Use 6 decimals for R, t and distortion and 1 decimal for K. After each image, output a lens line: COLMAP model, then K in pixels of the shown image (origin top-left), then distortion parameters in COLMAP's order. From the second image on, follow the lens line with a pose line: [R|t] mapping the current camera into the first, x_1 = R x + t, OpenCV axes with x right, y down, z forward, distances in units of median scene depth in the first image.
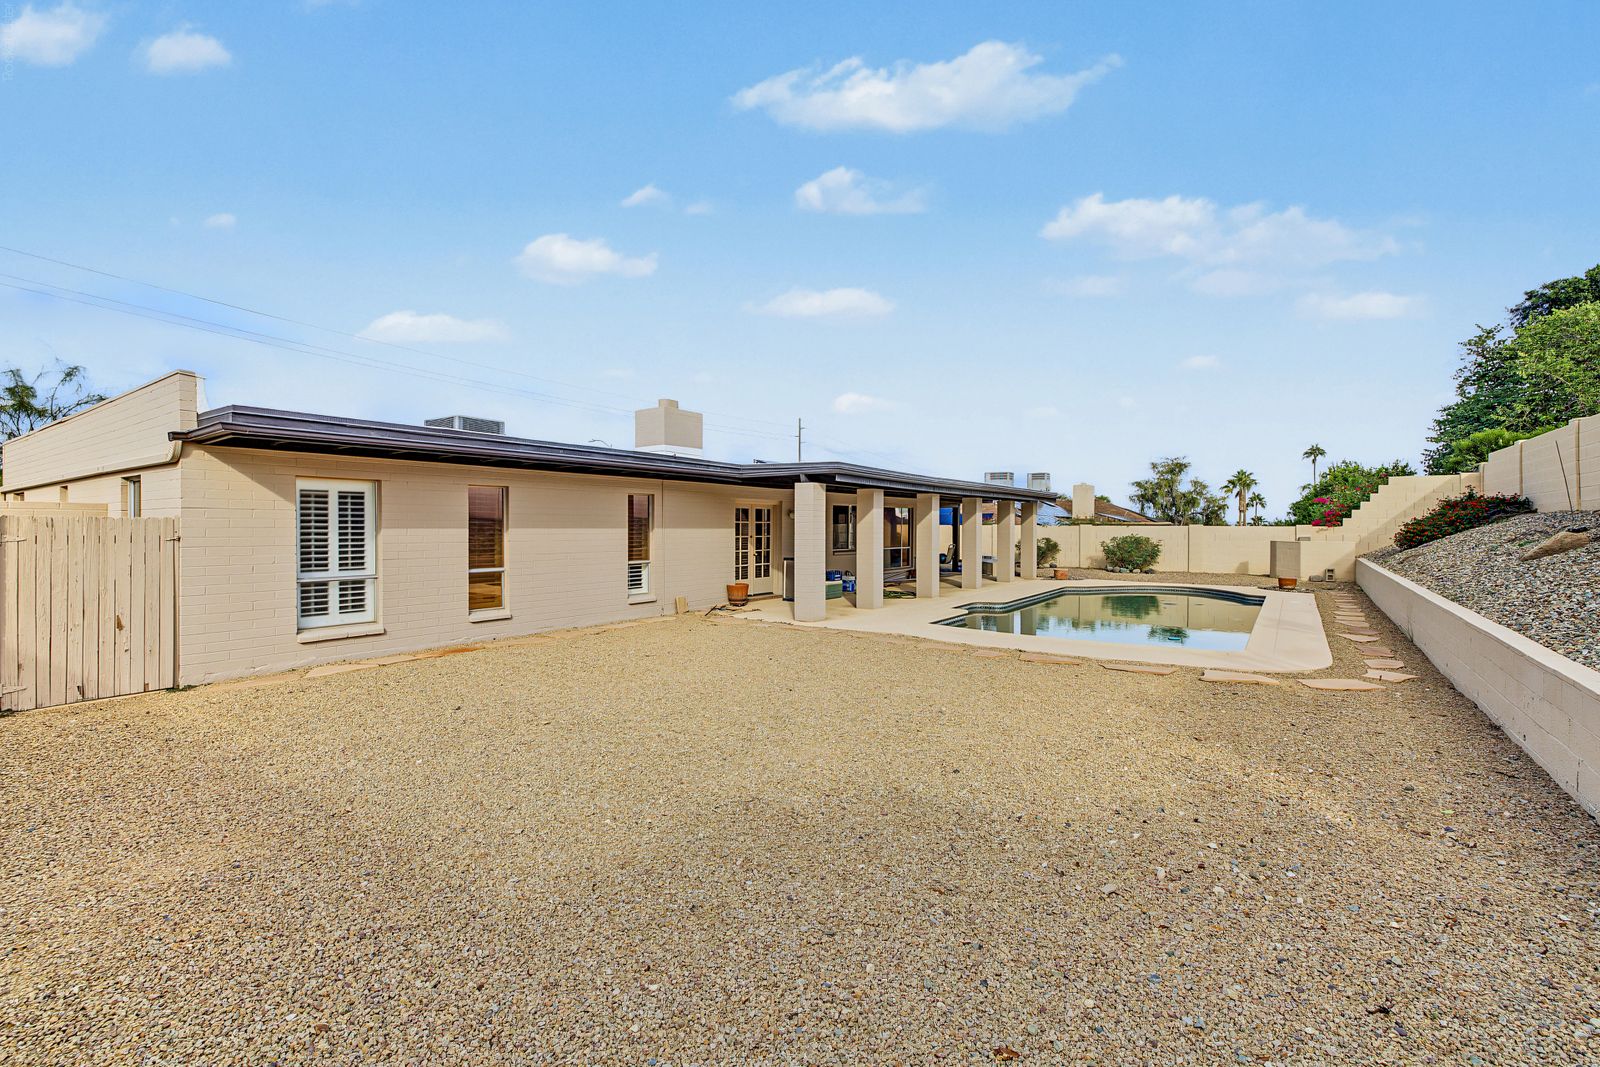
lens RADIAL K [[688.4, 0, 776.7], [0, 688.4, 539.9], [0, 0, 1]] dist [0.010886, -0.000999]
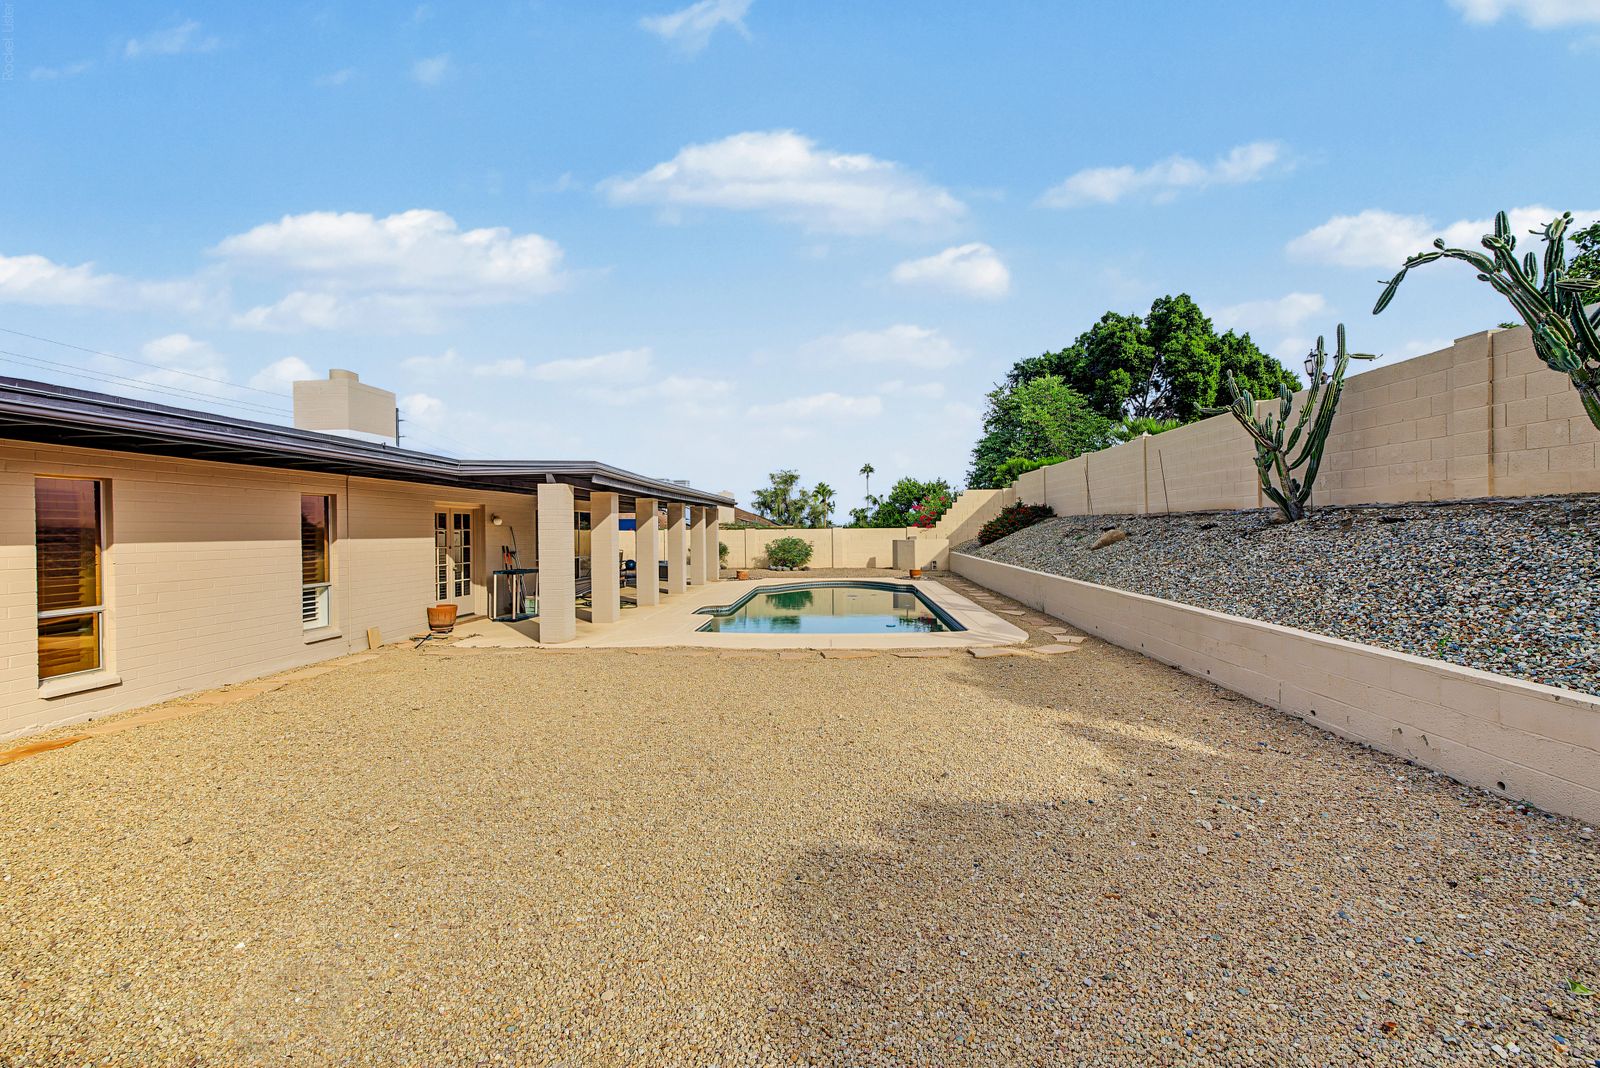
lens RADIAL K [[688.4, 0, 797.6], [0, 688.4, 537.6], [0, 0, 1]] dist [0.010886, -0.000999]
pose [[0.844855, -0.018355, 0.534681, -0.122796], [0.024399, 0.999693, -0.004235, -0.002671], [-0.534439, 0.016623, 0.845044, 0.072019]]
